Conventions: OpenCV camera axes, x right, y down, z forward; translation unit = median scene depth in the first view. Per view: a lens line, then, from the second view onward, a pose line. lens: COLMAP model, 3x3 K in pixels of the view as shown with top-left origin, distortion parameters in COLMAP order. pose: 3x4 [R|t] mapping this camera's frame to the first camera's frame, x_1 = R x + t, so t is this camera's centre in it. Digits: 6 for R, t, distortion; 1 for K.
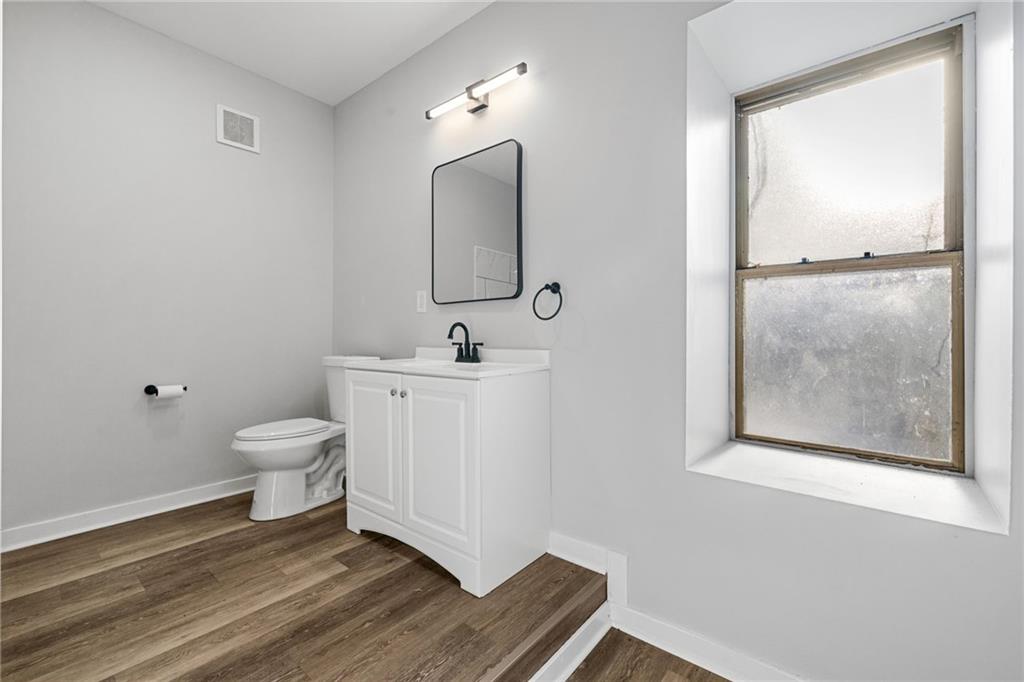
lens RADIAL K [[432.2, 0, 513.4], [0, 432.2, 333.7], [0, 0, 1]] dist [0.000471, 0.000023]
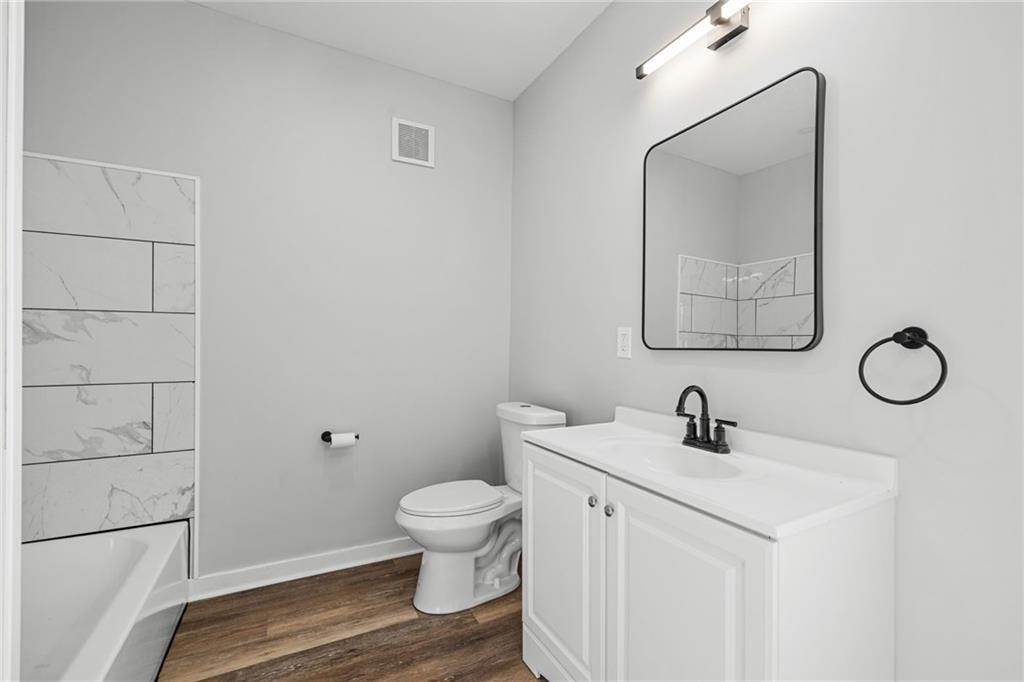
lens RADIAL K [[432.0, 0, 510.9], [0, 432.0, 339.9], [0, 0, 1]] dist [0.000911, 0.000437]
pose [[0.921073, 0.010712, -0.389243, -0.117072], [-0.011551, 0.999933, 0.000185, -0.082499], [0.389219, 0.004326, 0.921135, 0.298690]]
